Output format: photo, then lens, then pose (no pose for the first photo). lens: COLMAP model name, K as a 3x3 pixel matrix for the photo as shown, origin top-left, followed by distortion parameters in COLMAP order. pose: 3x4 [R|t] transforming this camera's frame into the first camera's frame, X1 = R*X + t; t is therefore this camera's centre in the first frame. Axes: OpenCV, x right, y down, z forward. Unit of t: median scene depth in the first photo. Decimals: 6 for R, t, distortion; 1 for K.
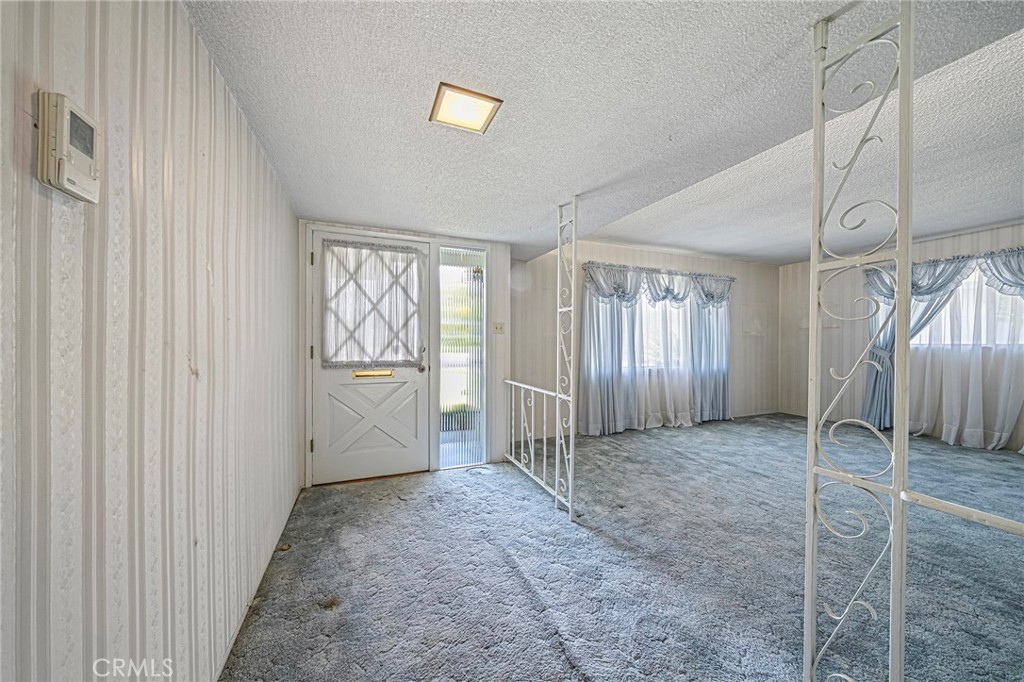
lens RADIAL K [[354.6, 0, 512.5], [0, 354.6, 343.5], [0, 0, 1]] dist [-0.004871, 0.000391]
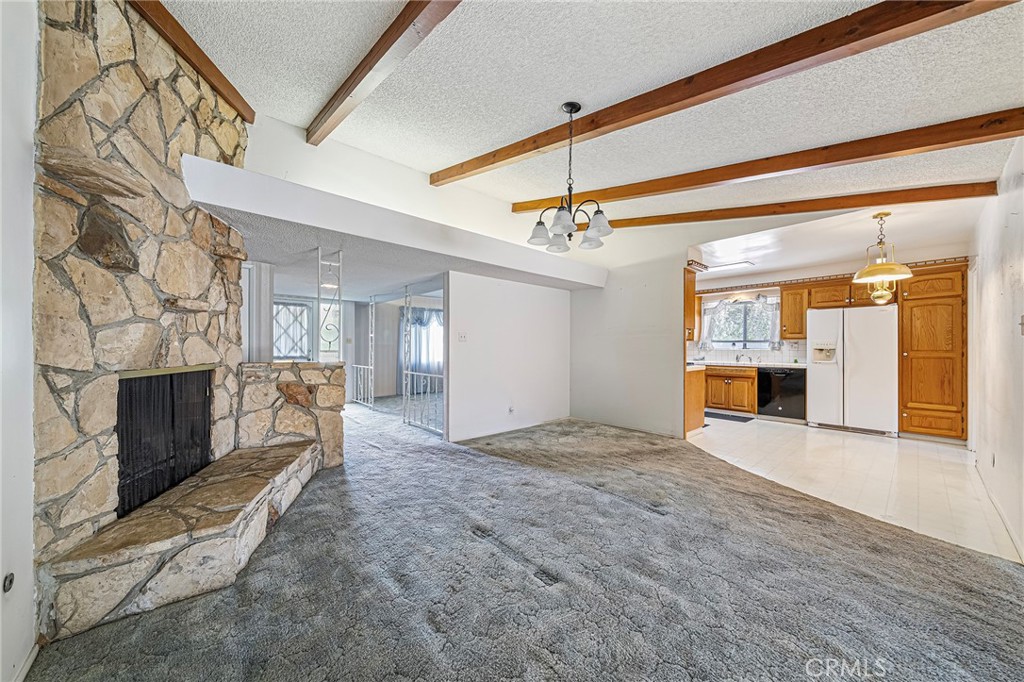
lens RADIAL K [[354.6, 0, 507.5], [0, 354.6, 347.7], [0, 0, 1]] dist [-0.004871, 0.000391]
pose [[0.949867, 0.001567, 0.312651, 0.152724], [-0.001327, 0.999999, -0.000980, -0.000985], [-0.312652, 0.000516, 0.949868, -0.993125]]
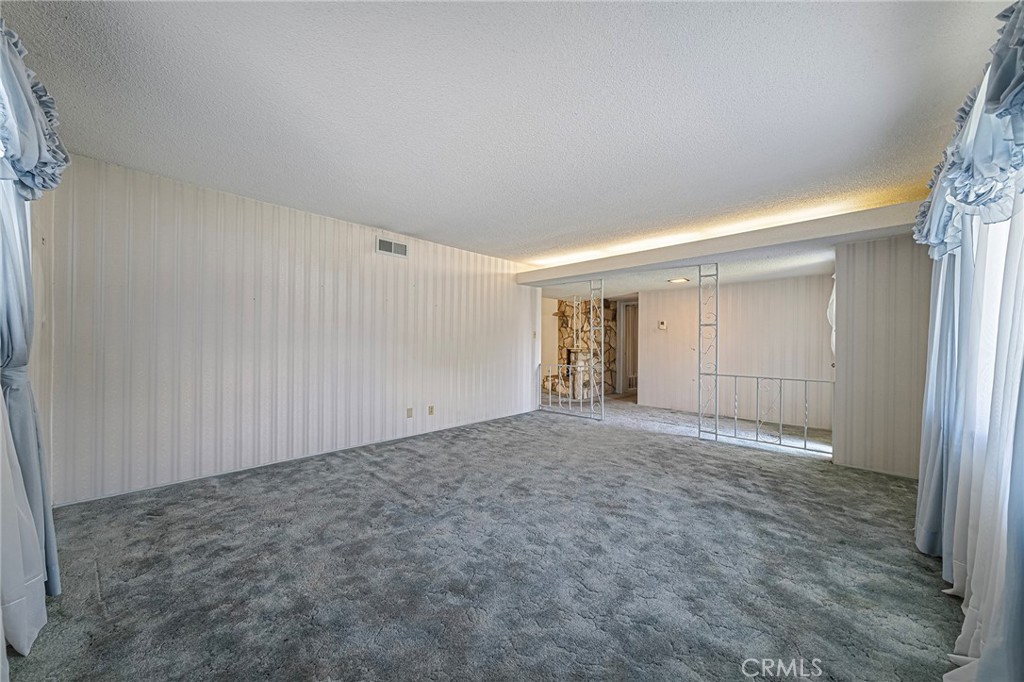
lens RADIAL K [[354.6, 0, 510.3], [0, 354.6, 346.4], [0, 0, 1]] dist [-0.004871, 0.000391]
pose [[-0.920472, -0.001724, -0.390805, 0.924494], [-0.007188, 0.999896, 0.012518, -0.002358], [0.390743, 0.014331, -0.920388, 1.188073]]
